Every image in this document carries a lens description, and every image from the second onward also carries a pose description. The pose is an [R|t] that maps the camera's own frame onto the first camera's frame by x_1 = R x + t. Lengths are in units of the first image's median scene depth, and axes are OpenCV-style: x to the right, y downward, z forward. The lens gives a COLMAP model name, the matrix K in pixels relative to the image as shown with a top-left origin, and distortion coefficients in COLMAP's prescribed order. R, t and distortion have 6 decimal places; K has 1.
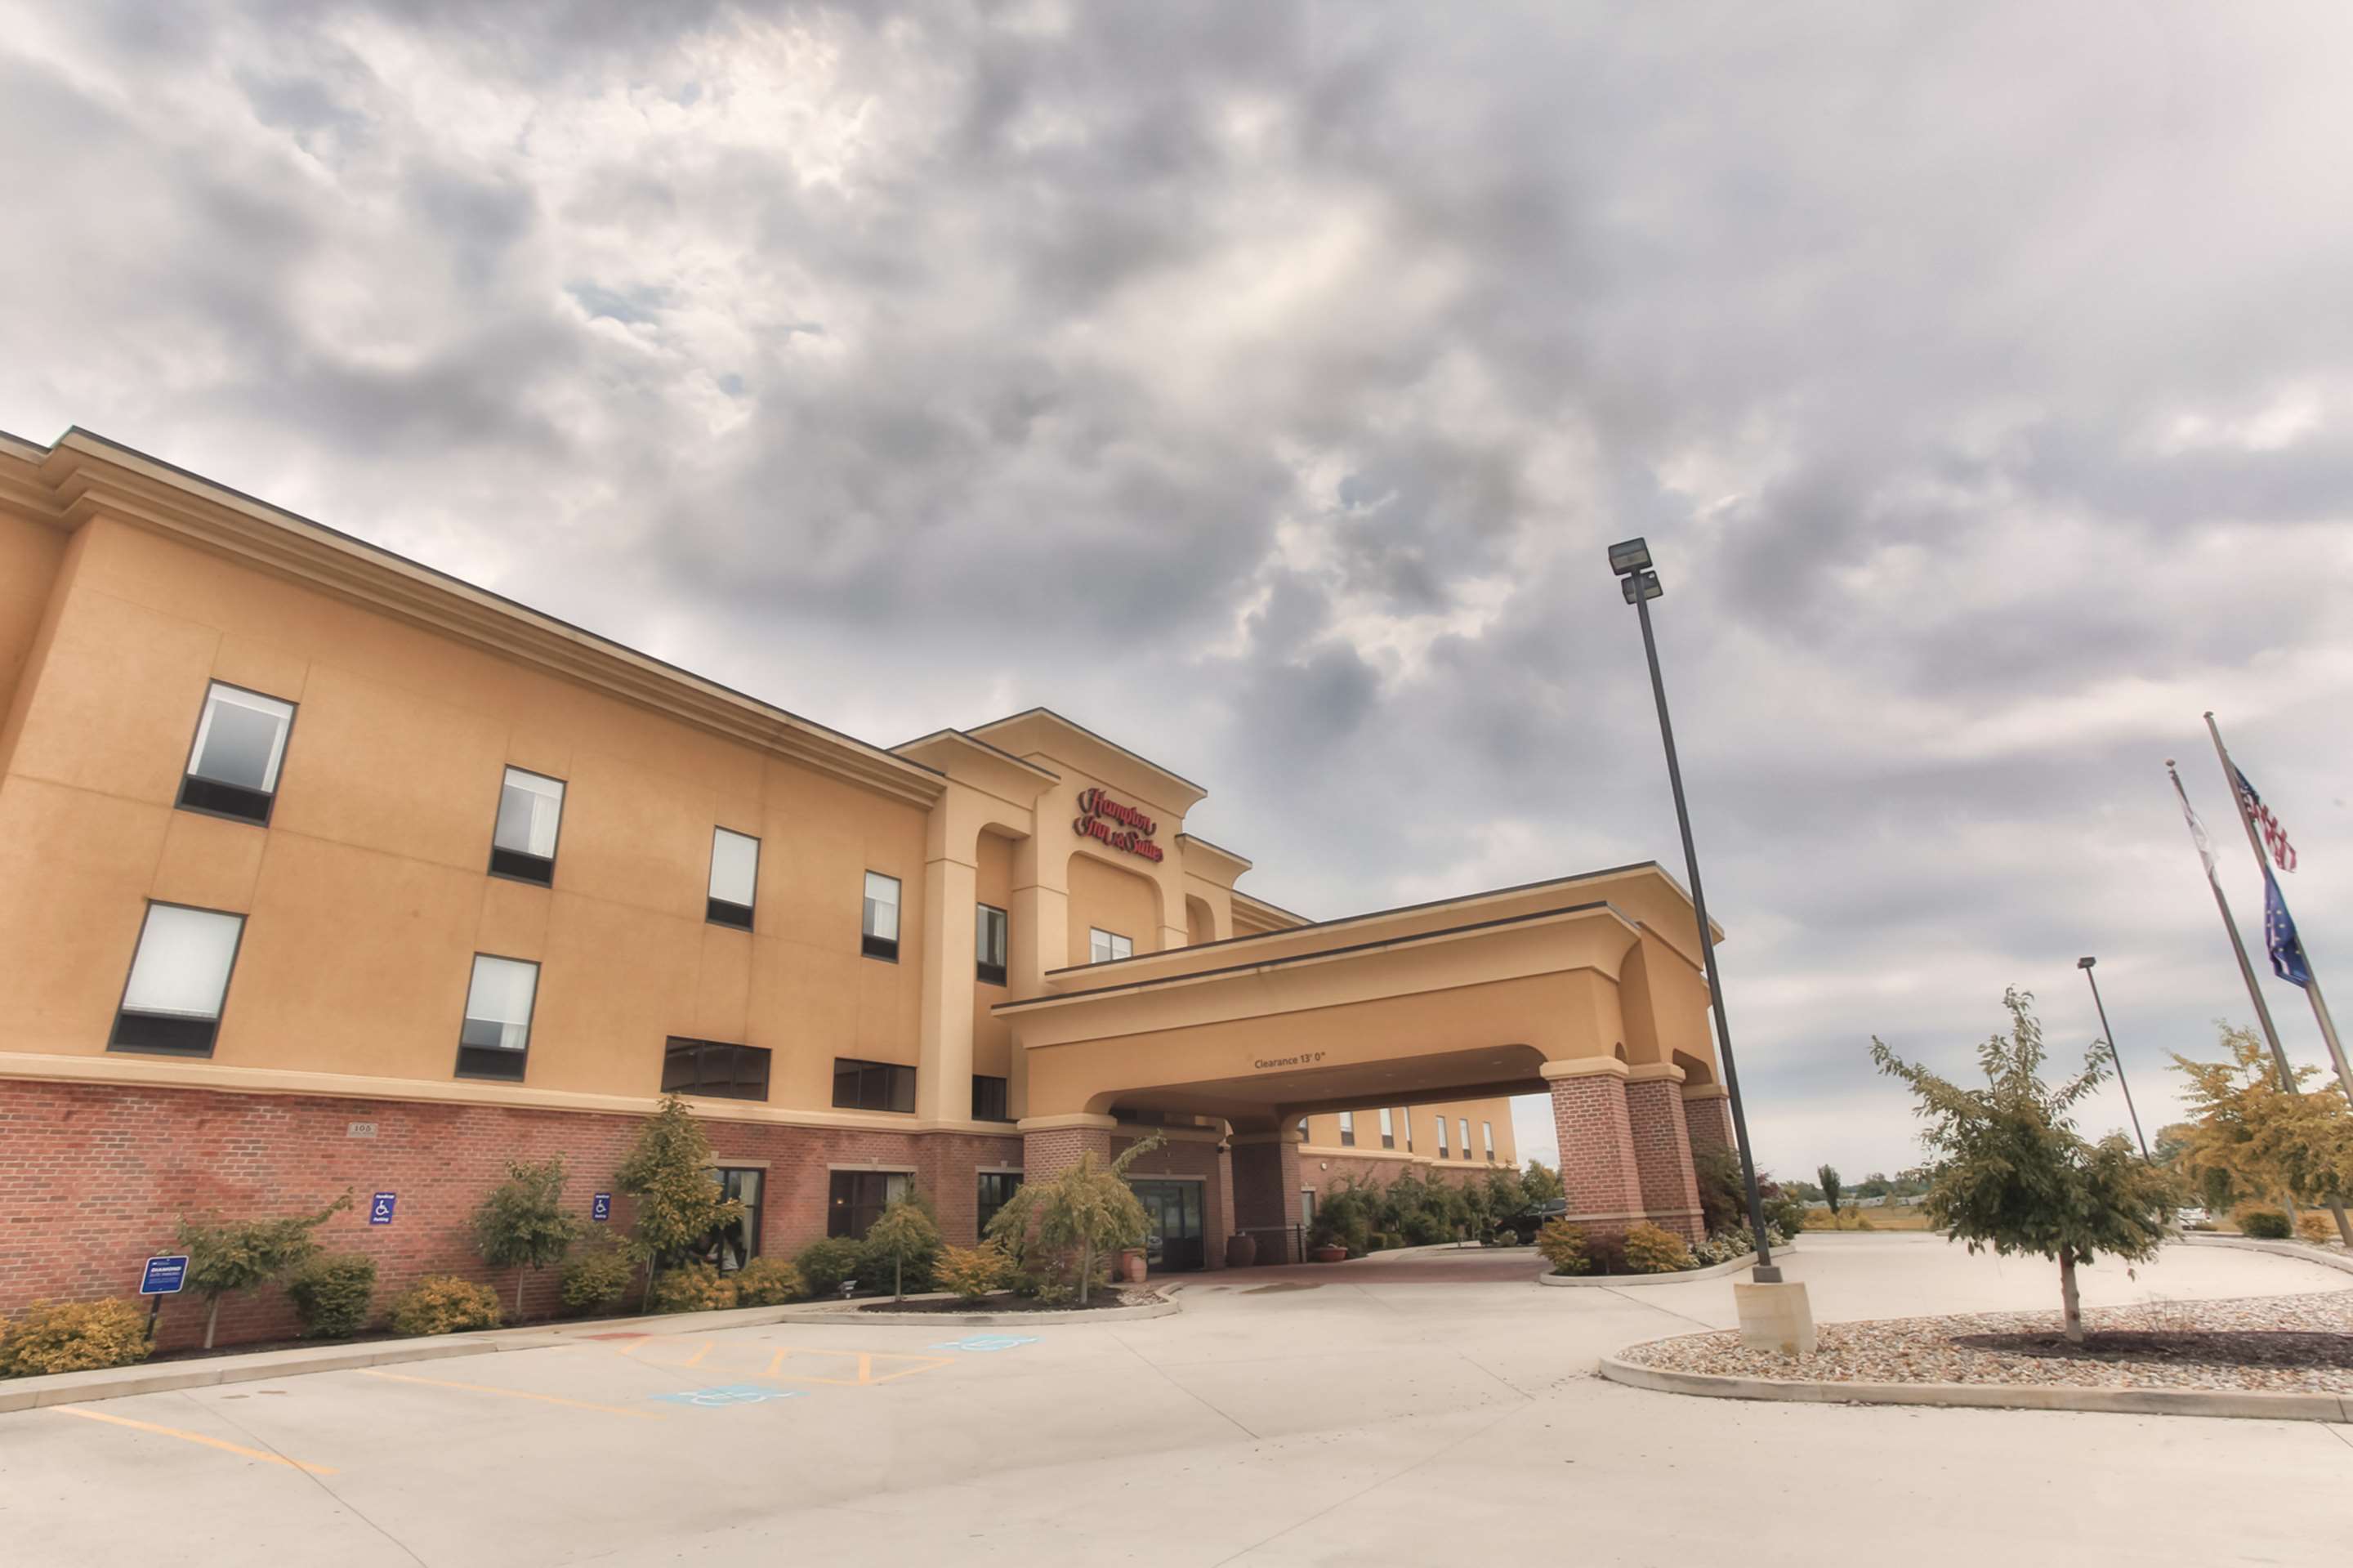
lens RADIAL K [[1186.4, 0, 1176.5], [0, 1186.4, 784.0], [0, 0, 1]] dist [0.047758, 0.000195]
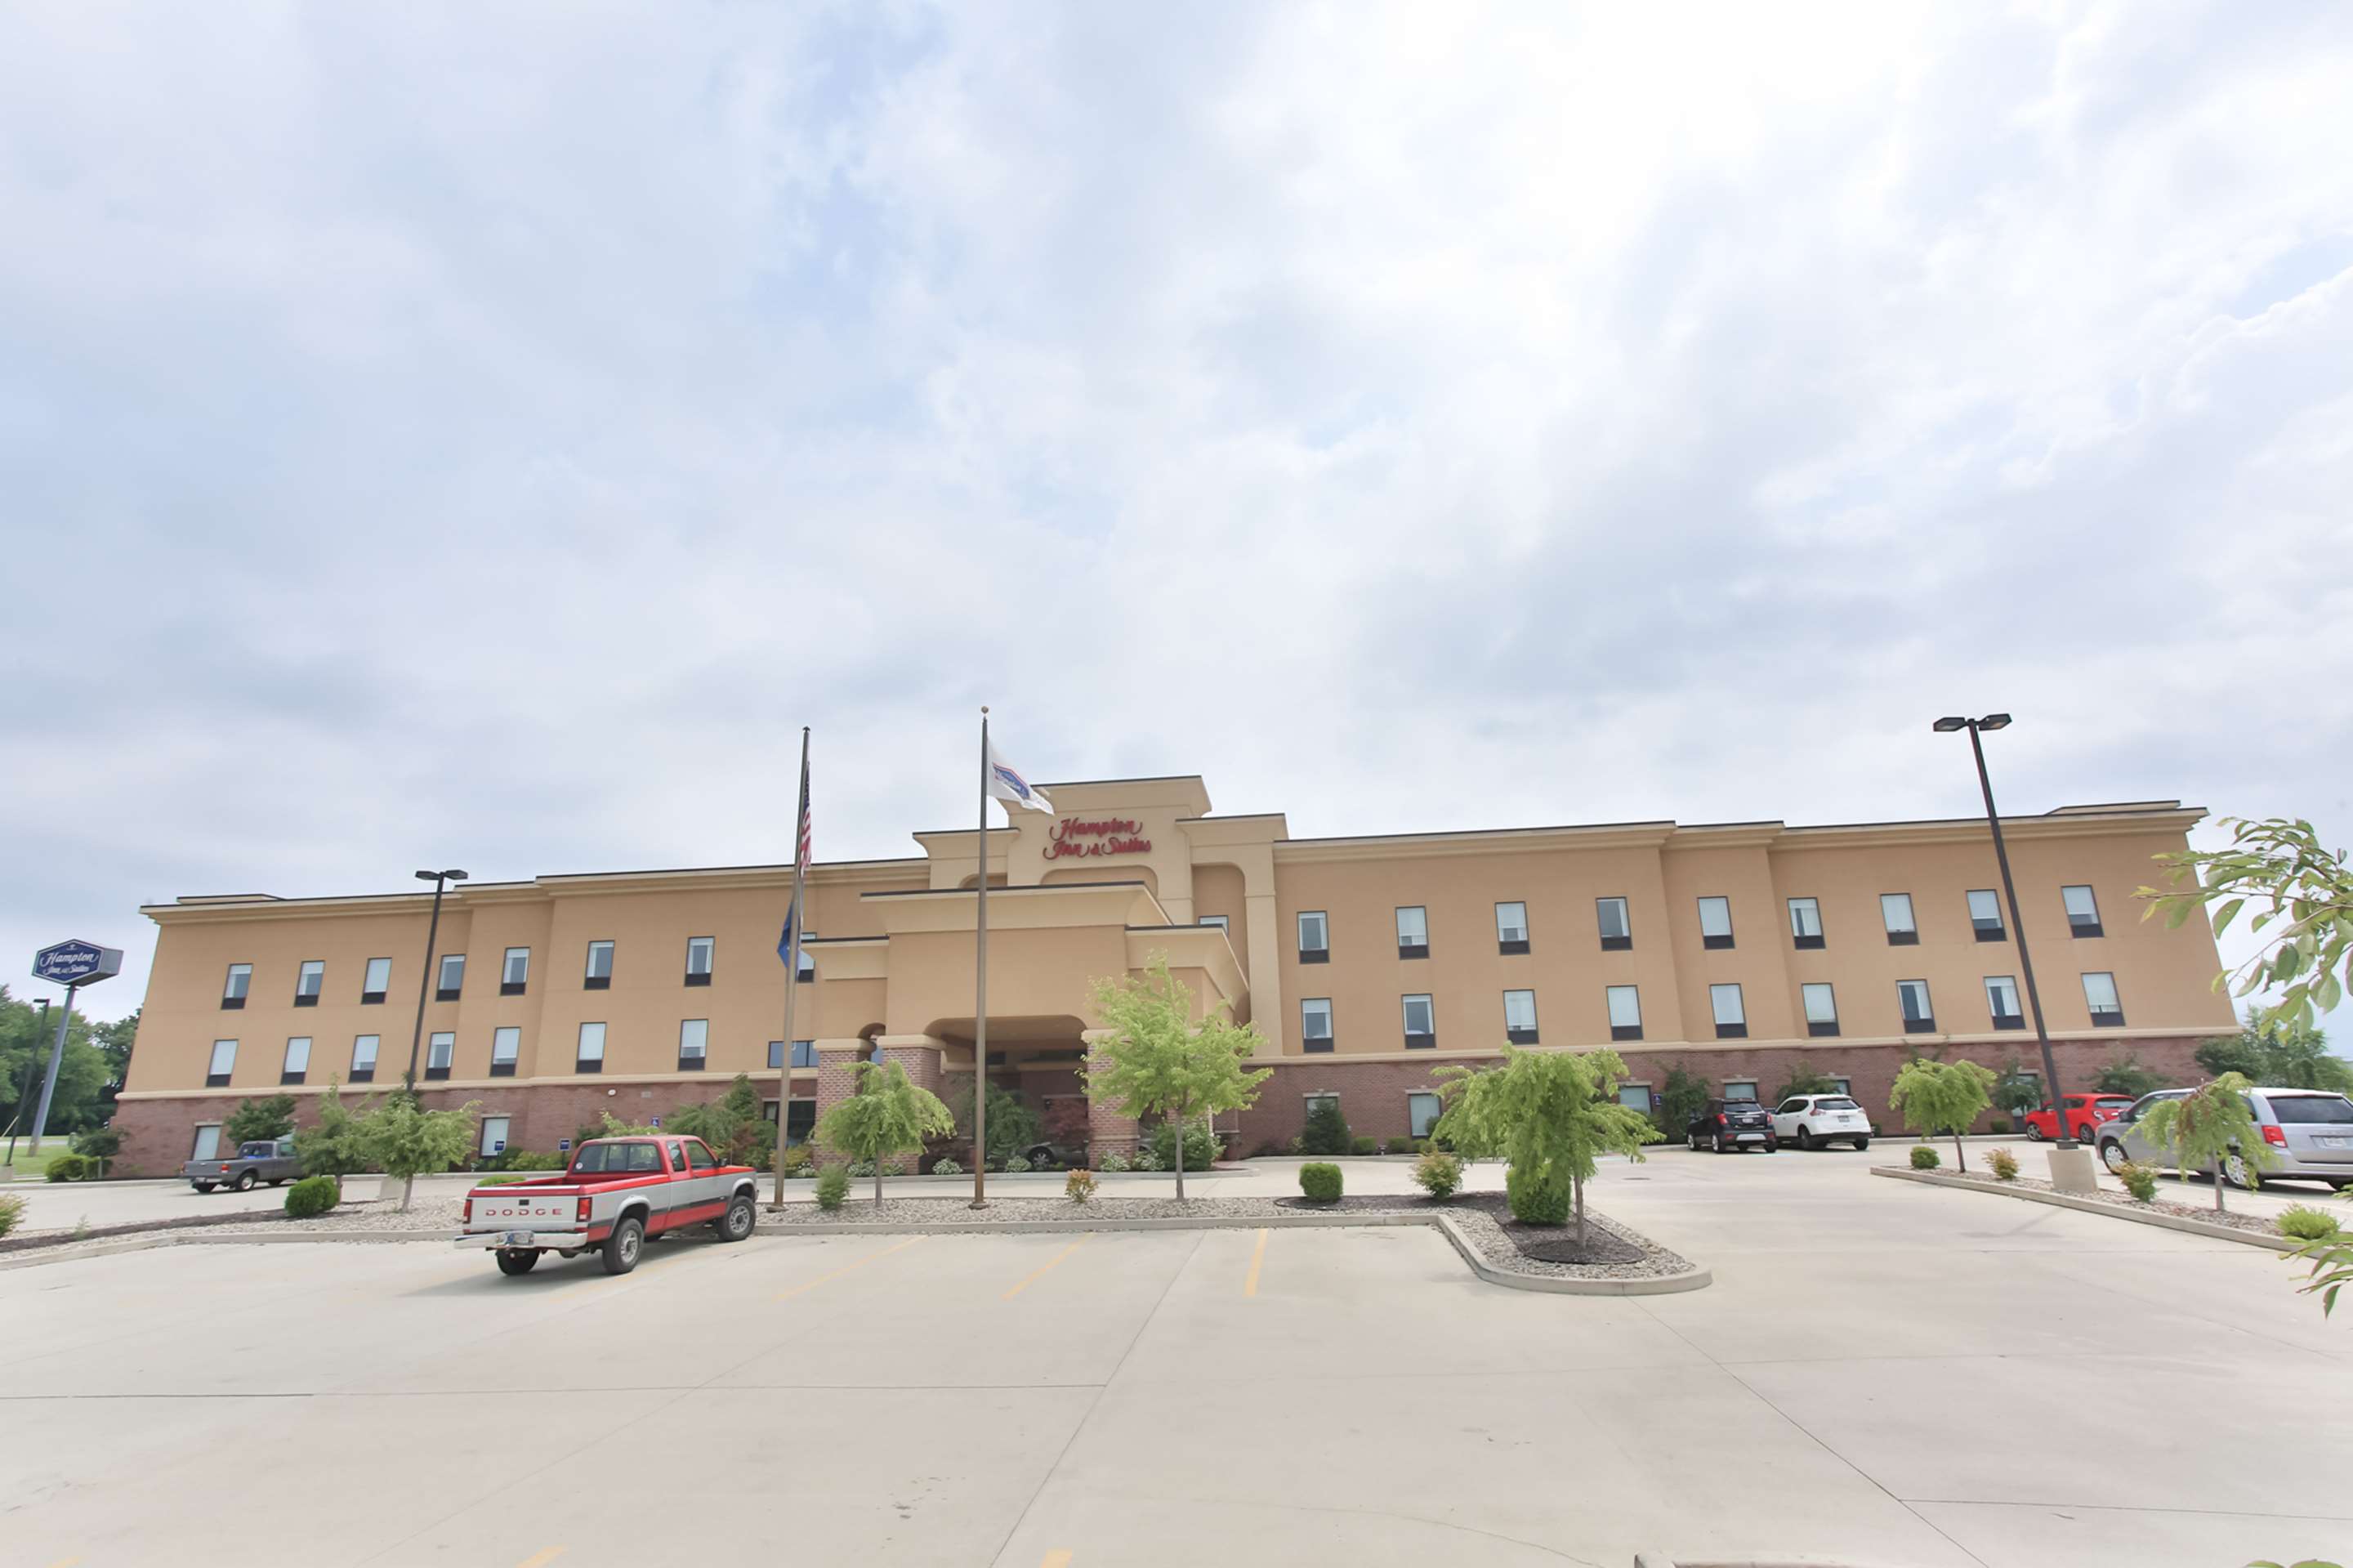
lens RADIAL K [[1186.4, 0, 1176.5], [0, 1186.4, 784.0], [0, 0, 1]] dist [0.047758, 0.000195]
pose [[0.455139, -0.216390, -0.863726, 2.051768], [0.320988, 0.944673, -0.067526, 0.170480], [0.830551, -0.246512, 0.499417, 0.724238]]
